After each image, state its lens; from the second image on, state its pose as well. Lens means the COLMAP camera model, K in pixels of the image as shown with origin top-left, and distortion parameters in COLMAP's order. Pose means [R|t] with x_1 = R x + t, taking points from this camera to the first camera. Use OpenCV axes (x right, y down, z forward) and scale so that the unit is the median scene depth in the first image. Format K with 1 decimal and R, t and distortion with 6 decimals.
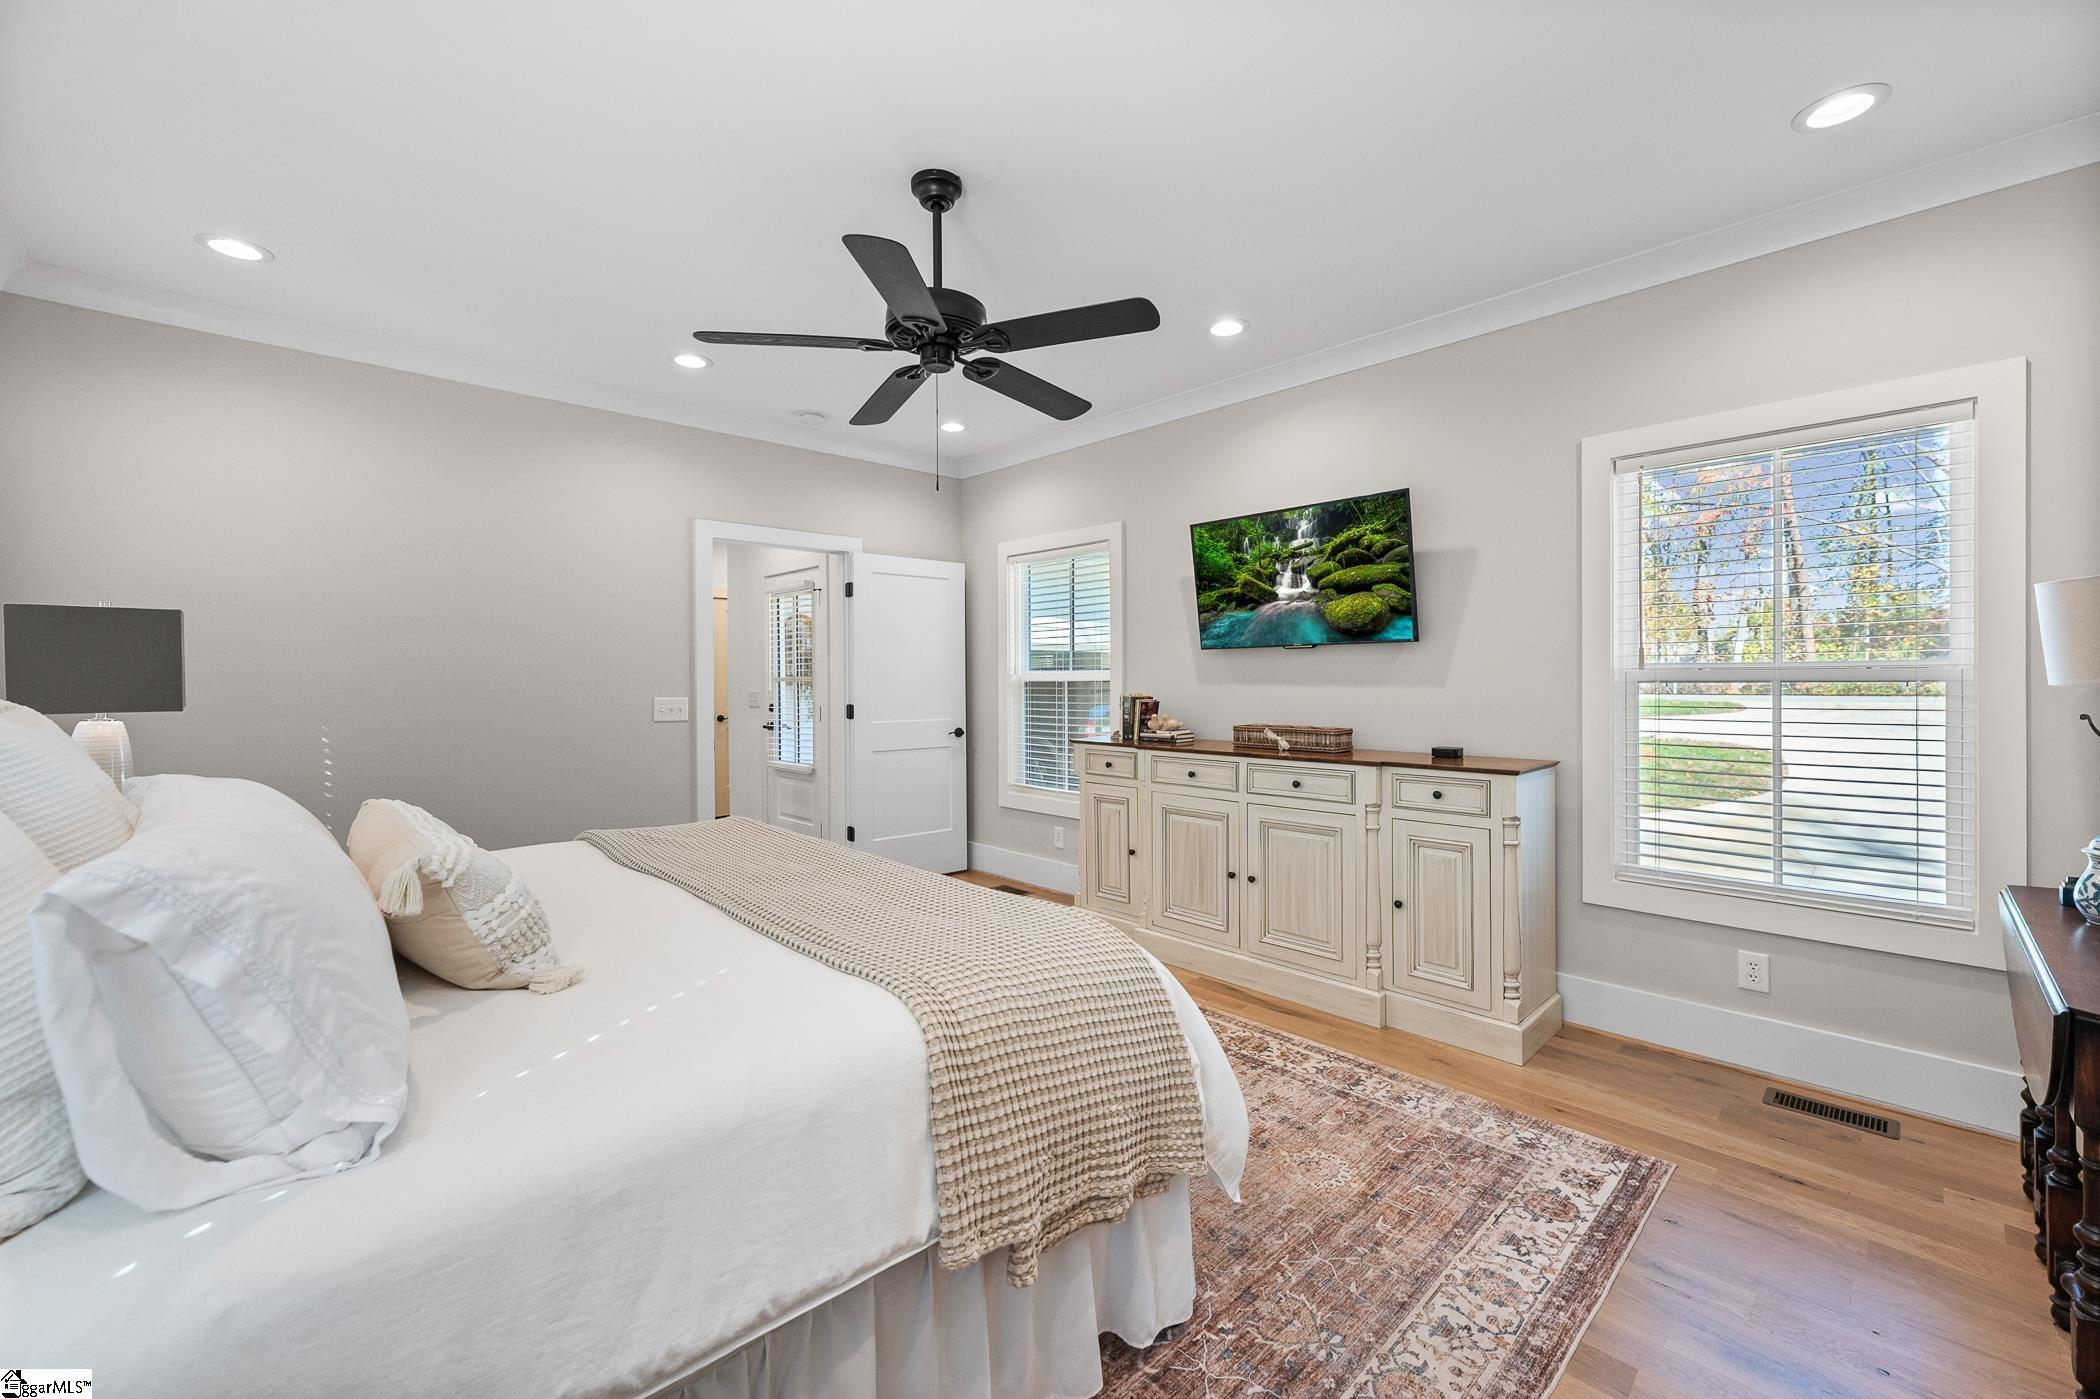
lens RADIAL K [[853.9, 0, 1056.6], [0, 853.9, 686.6], [0, 0, 1]] dist [0.000113, -0.000046]
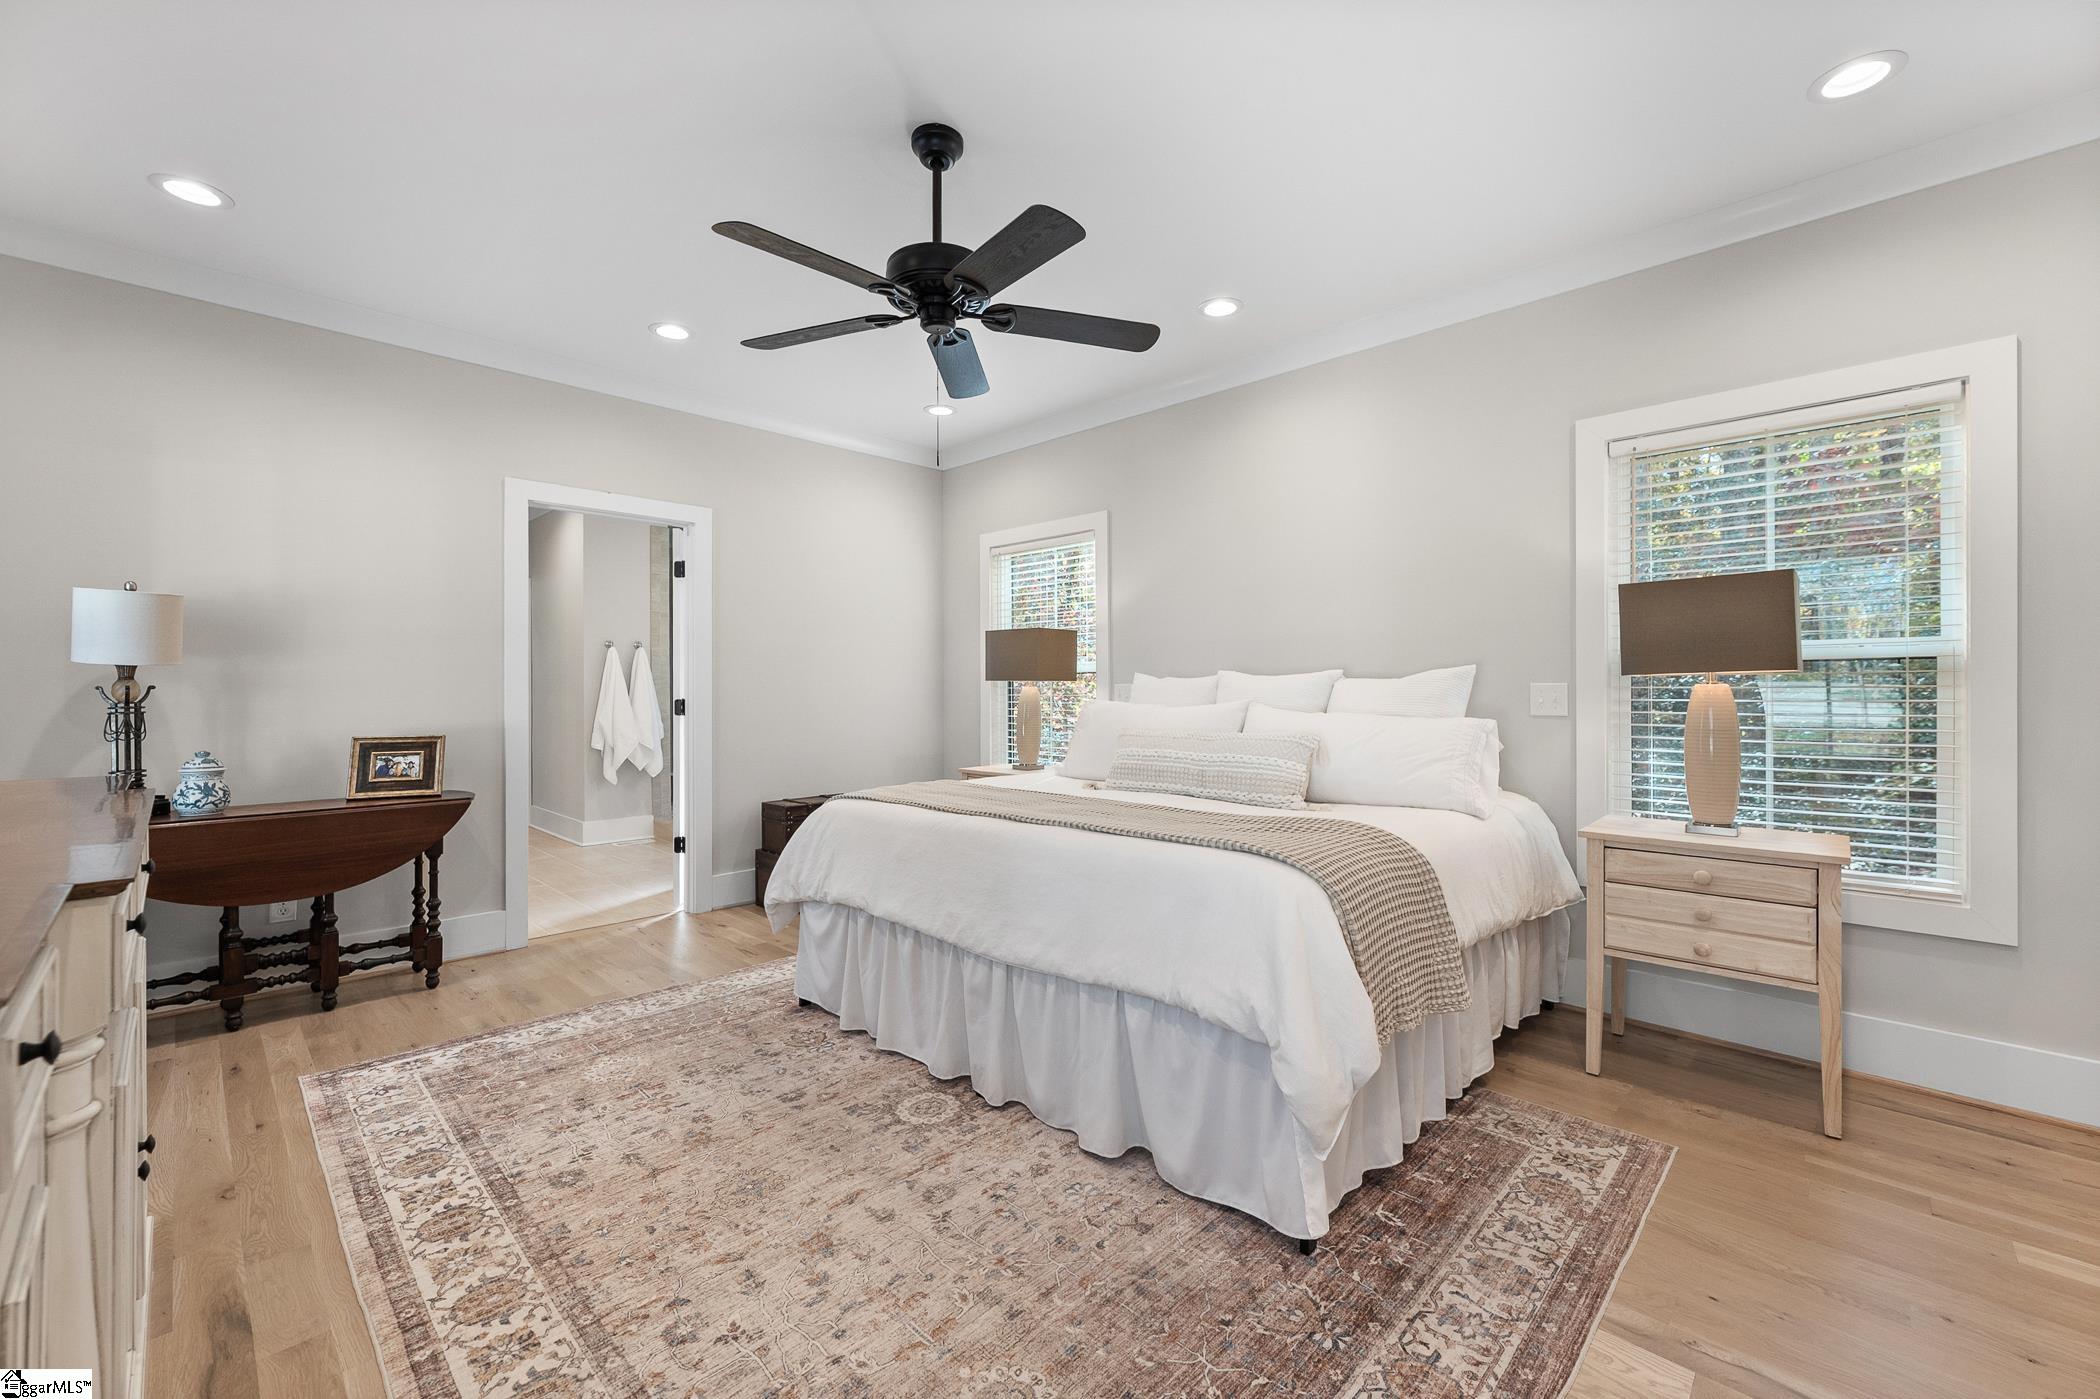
lens RADIAL K [[853.9, 0, 1054.3], [0, 853.9, 694.6], [0, 0, 1]] dist [0.000113, -0.000046]
pose [[-0.998898, 0.006076, -0.046532, -0.158997], [0.006033, 0.999981, 0.001077, 0.029885], [0.046538, 0.000795, -0.998916, 1.416561]]
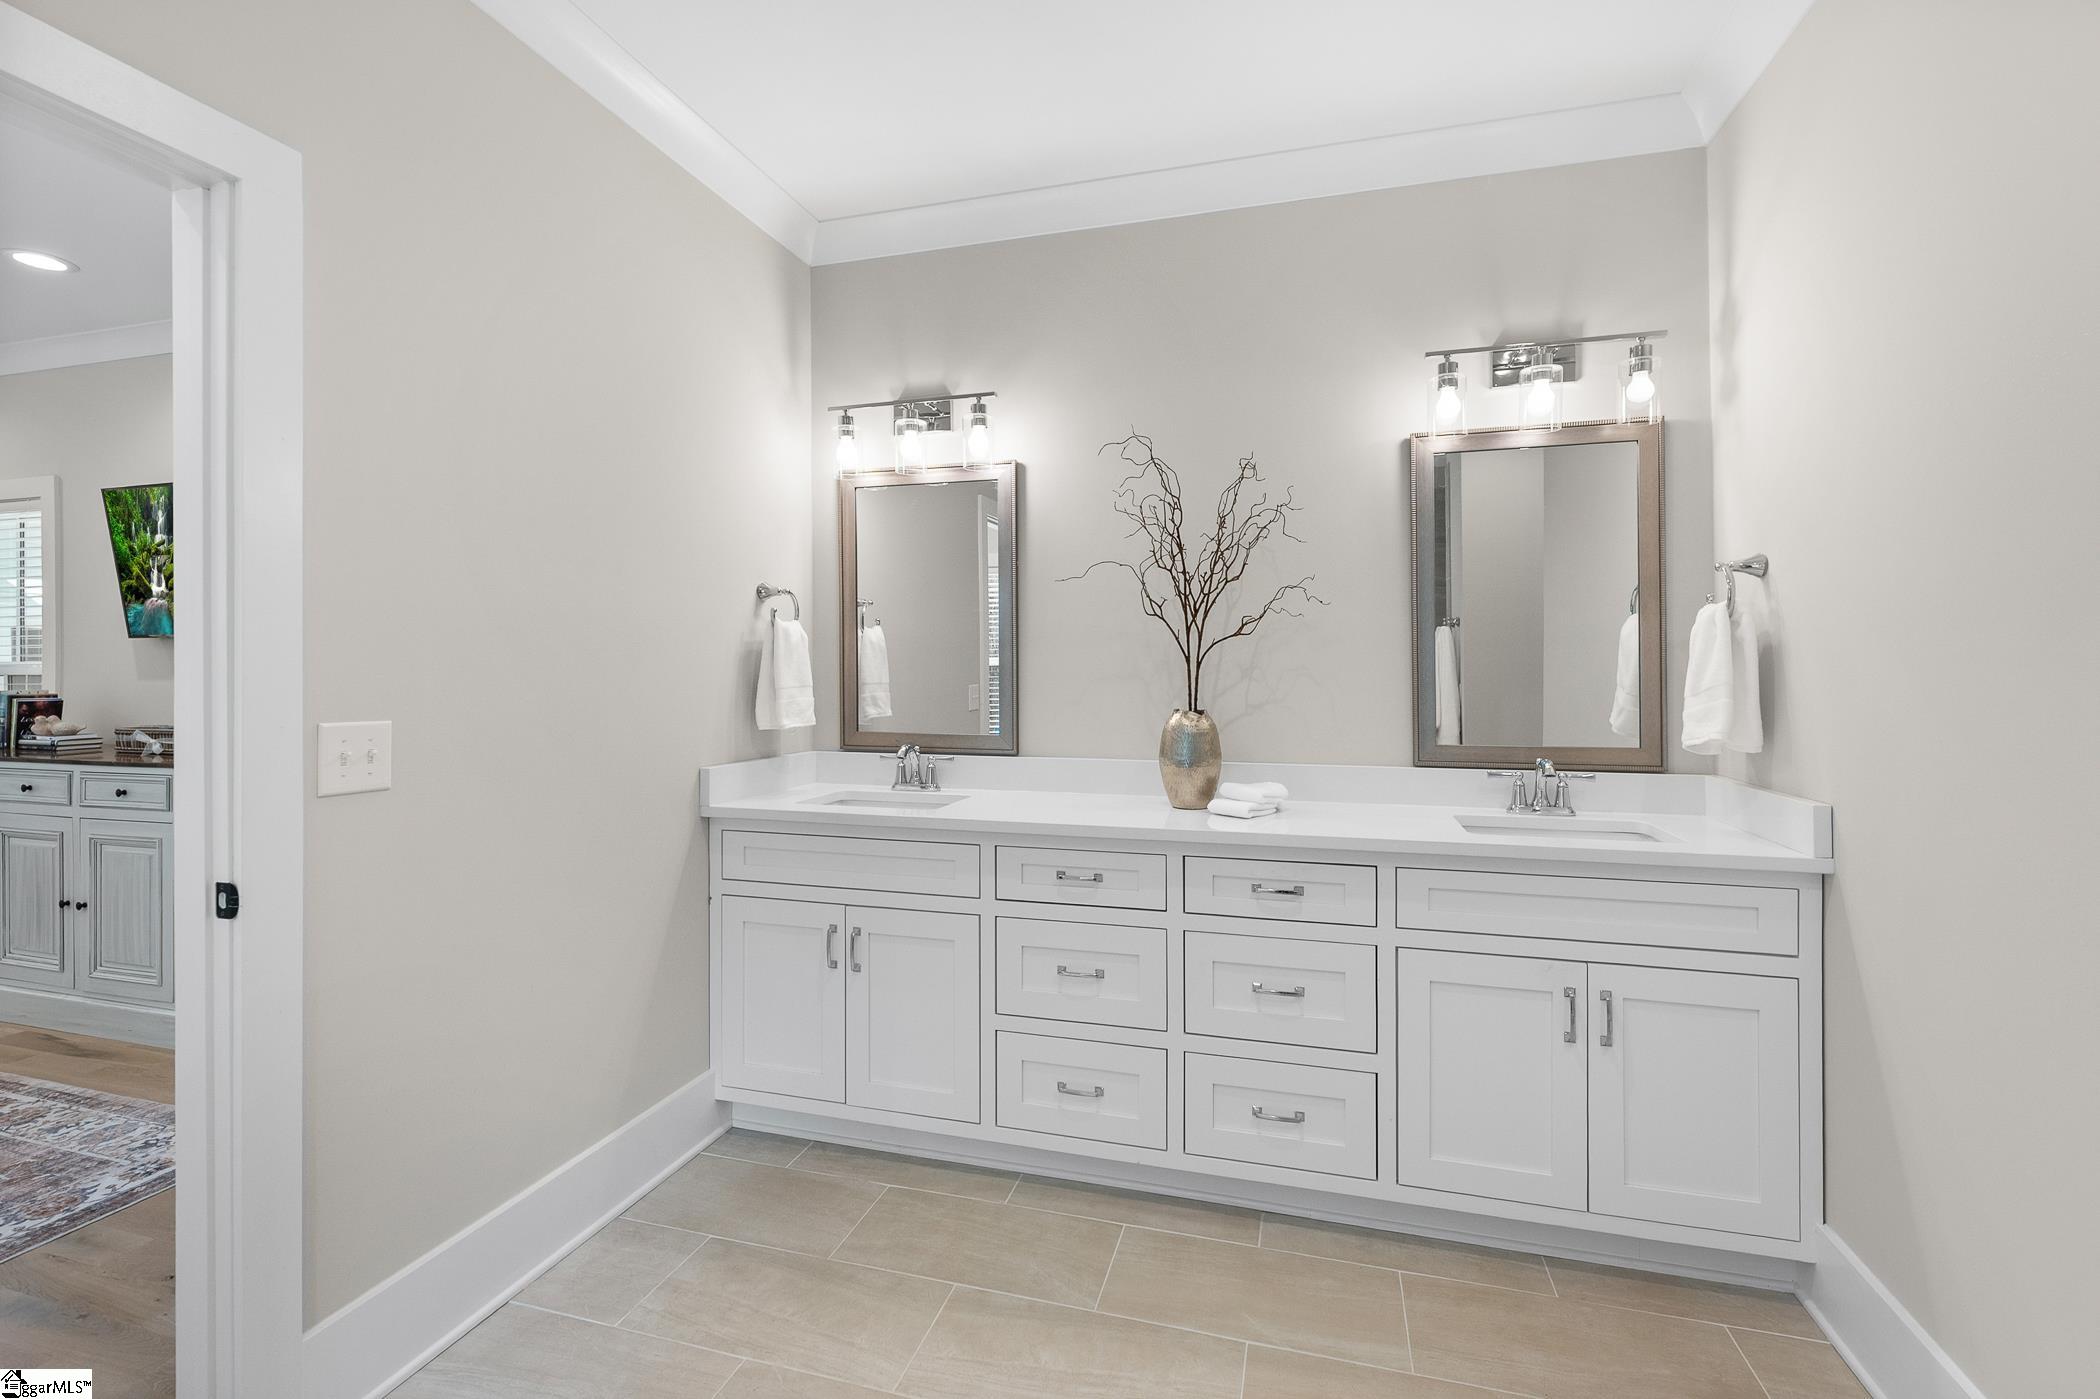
lens RADIAL K [[917.5, 0, 1058.2], [0, 917.5, 691.5], [0, 0, 1]] dist [0.001067, -0.000022]
pose [[0.861827, 0.001072, 0.507201, 0.616723], [-0.002413, 0.999995, 0.001986, 0.005901], [-0.507196, -0.002935, 0.861826, -0.296780]]
